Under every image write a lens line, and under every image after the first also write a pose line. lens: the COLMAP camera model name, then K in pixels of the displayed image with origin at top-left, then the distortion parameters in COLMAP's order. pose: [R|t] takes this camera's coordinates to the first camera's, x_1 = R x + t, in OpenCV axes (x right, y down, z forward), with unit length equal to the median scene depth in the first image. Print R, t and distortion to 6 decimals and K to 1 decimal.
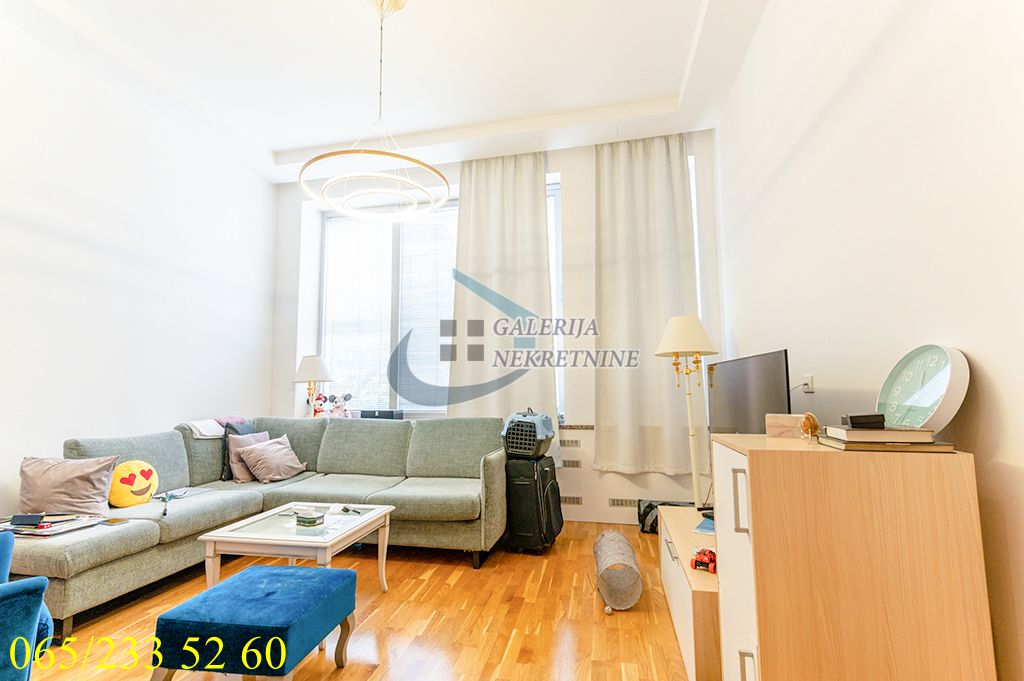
lens RADIAL K [[472.5, 0, 516.7], [0, 472.5, 343.3], [0, 0, 1]] dist [0.011923, 0.000187]
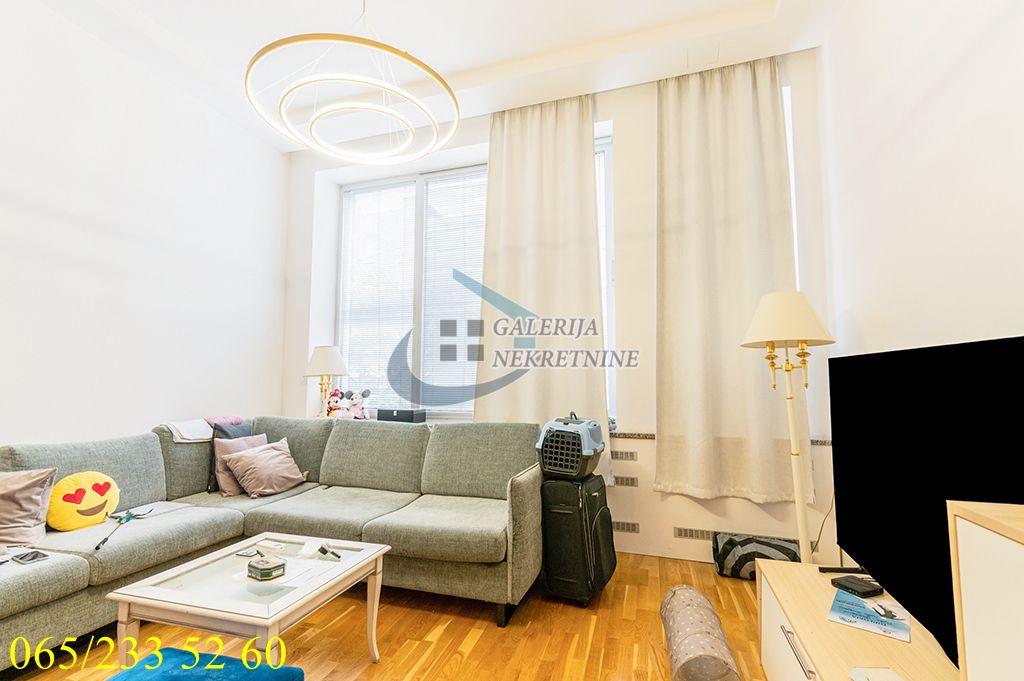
lens RADIAL K [[472.5, 0, 515.3], [0, 472.5, 342.5], [0, 0, 1]] dist [0.011923, 0.000187]
pose [[0.995222, 0.001551, -0.097629, 0.008529], [-0.000332, 0.999922, 0.012509, 0.010869], [0.097641, -0.012417, 0.995144, 0.210042]]
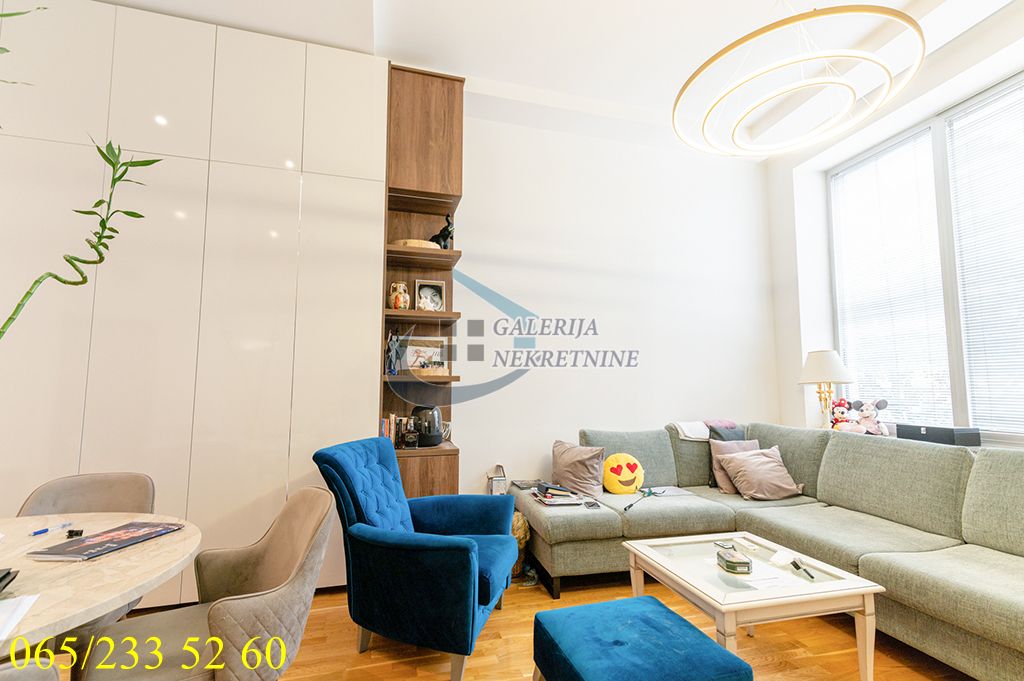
lens RADIAL K [[472.5, 0, 515.3], [0, 472.5, 343.9], [0, 0, 1]] dist [0.011923, 0.000187]
pose [[0.443251, -0.075299, -0.893229, 0.079819], [0.073441, 0.996166, -0.047532, 0.019425], [0.893384, -0.044531, 0.447082, 0.234809]]
